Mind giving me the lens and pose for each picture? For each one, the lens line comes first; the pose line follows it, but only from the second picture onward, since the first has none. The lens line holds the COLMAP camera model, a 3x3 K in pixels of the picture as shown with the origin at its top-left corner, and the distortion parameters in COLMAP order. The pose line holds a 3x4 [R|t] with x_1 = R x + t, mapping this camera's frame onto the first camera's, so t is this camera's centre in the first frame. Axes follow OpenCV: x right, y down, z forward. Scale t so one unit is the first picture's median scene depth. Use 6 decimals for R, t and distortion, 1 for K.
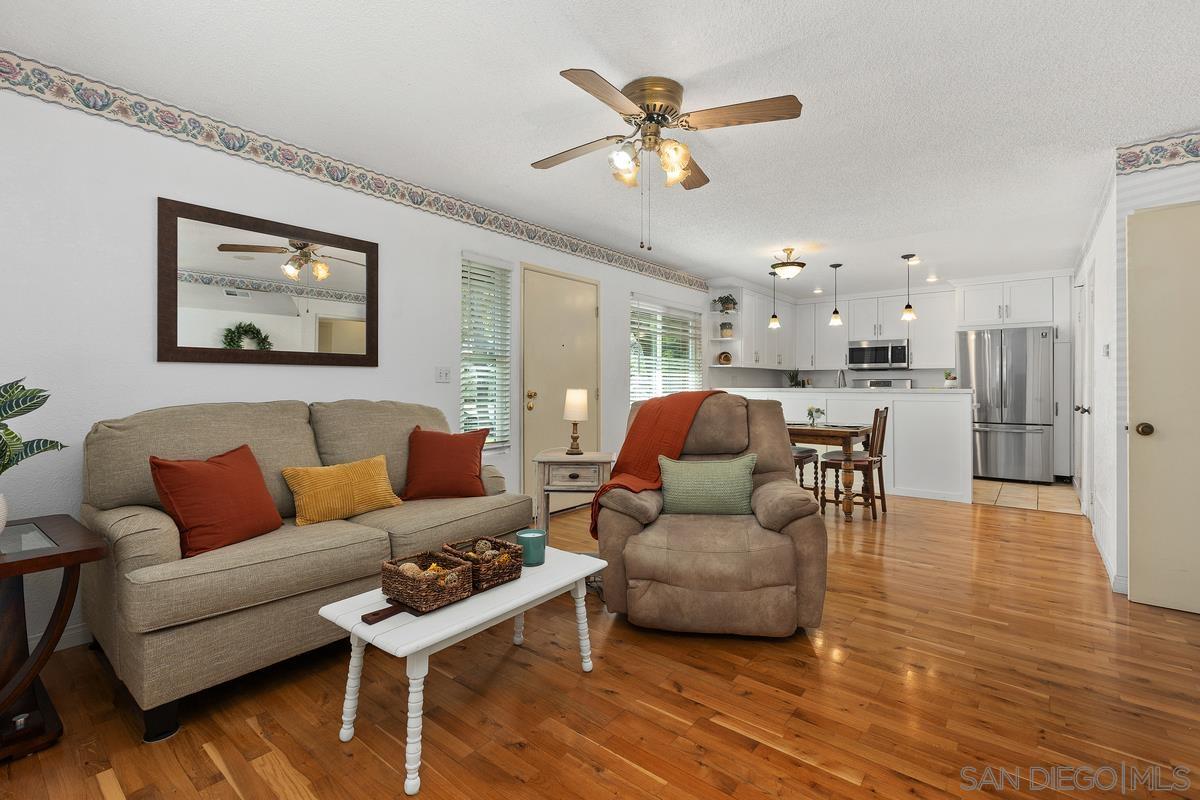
lens RADIAL K [[535.9, 0, 601.0], [0, 535.9, 381.8], [0, 0, 1]] dist [-0.001267, -0.000285]
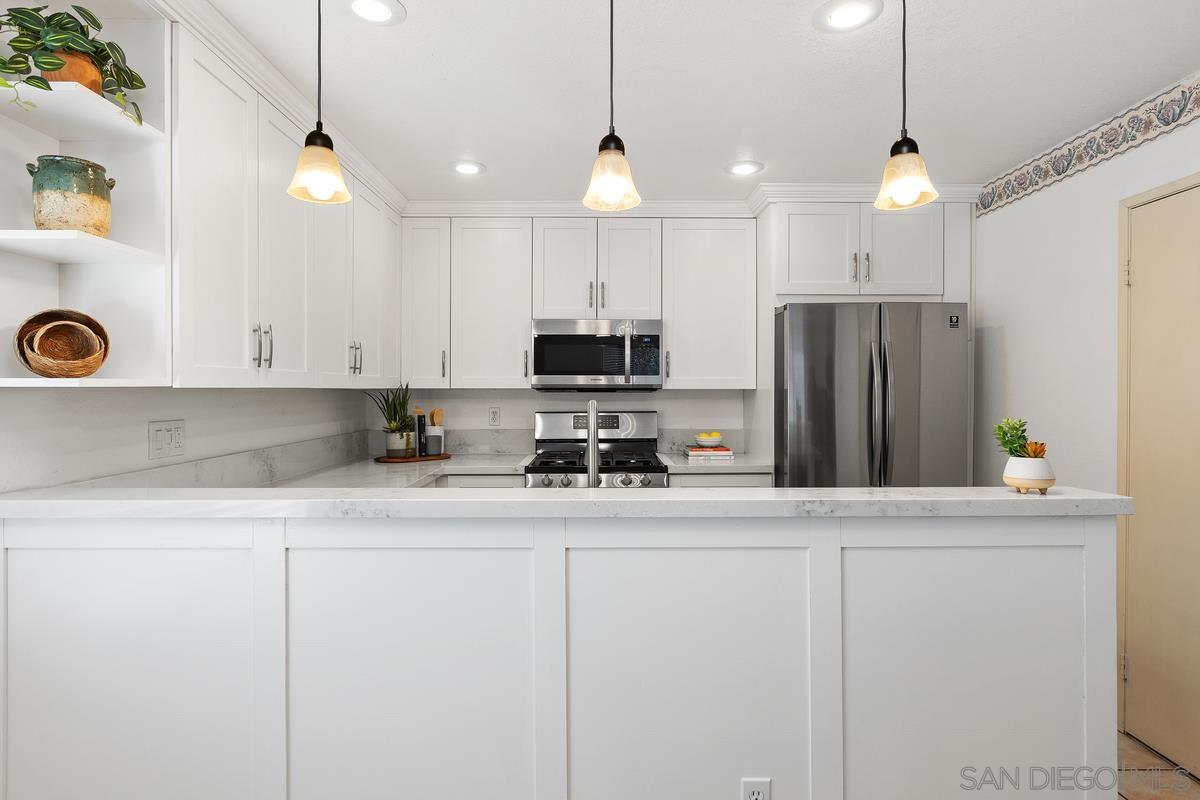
lens RADIAL K [[617.0, 0, 604.0], [0, 617.0, 387.4], [0, 0, 1]] dist [-0.000784, -0.000227]
pose [[0.770841, 0.000096, 0.637028, 0.240967], [-0.001468, 0.999998, 0.001625, -0.028711], [-0.637026, -0.002188, 0.770839, 0.703751]]
